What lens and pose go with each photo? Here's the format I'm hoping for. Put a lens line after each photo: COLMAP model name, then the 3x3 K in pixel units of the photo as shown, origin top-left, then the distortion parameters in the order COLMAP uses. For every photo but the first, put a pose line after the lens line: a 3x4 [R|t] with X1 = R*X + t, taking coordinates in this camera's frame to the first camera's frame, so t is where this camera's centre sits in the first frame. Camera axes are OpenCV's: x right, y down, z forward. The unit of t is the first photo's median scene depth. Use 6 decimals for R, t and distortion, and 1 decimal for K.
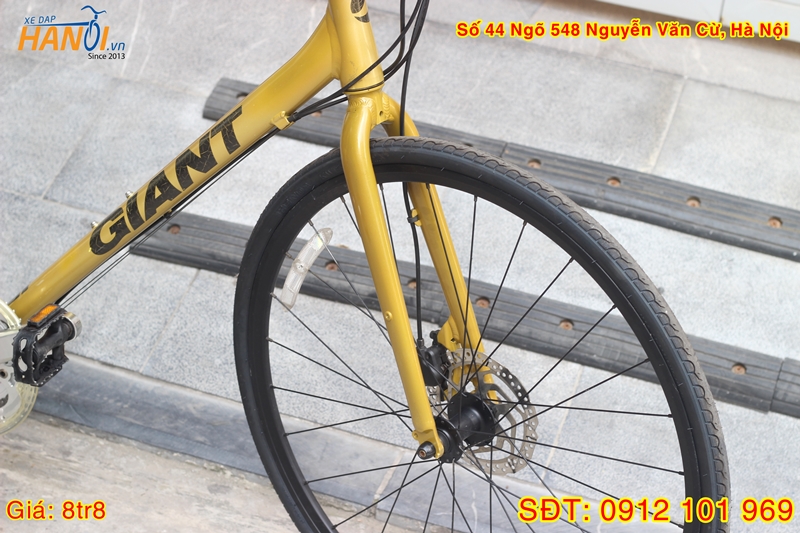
lens RADIAL K [[1942.3, 0, 399.2], [0, 1942.3, 270.9], [0, 0, 1]] dist [-0.115410, 0.000000]
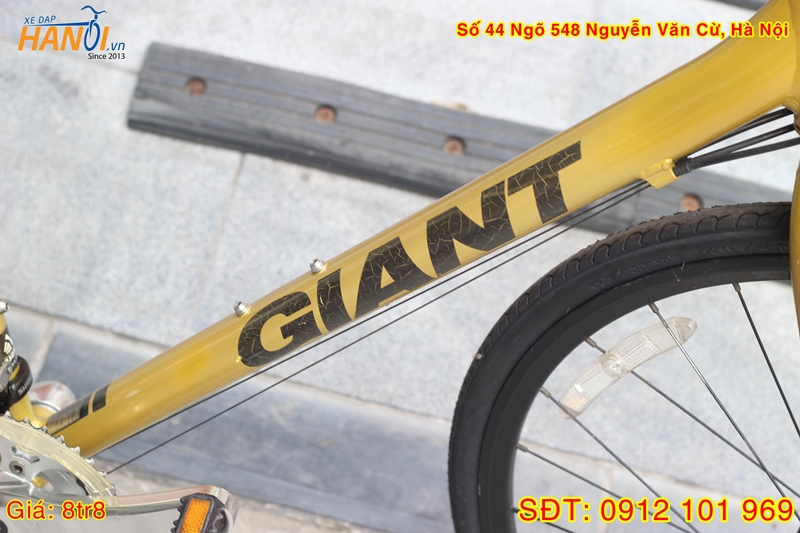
lens RADIAL K [[1942.3, 0, 401.4], [0, 1942.3, 267.5], [0, 0, 1]] dist [-0.115410, 0.000000]
pose [[0.986537, -0.048315, 0.156240, -0.152455], [0.001902, 0.958689, 0.284450, -0.145202], [-0.163528, -0.280323, 0.945874, 0.377563]]
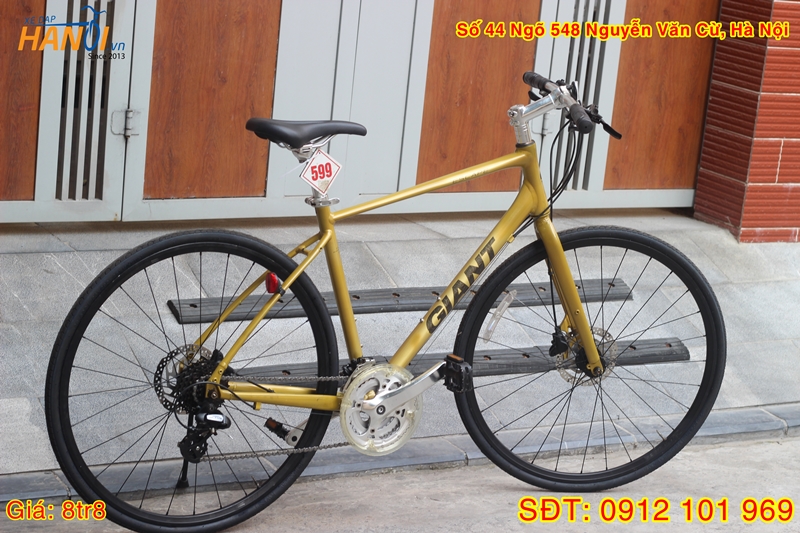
lens RADIAL K [[1942.3, 0, 401.7], [0, 1942.3, 265.0], [0, 0, 1]] dist [-0.115410, 0.000000]
pose [[0.671770, -0.215207, 0.708810, -1.196750], [0.327261, 0.944646, -0.023349, -0.028847], [-0.664549, 0.247651, 0.705013, -0.294333]]
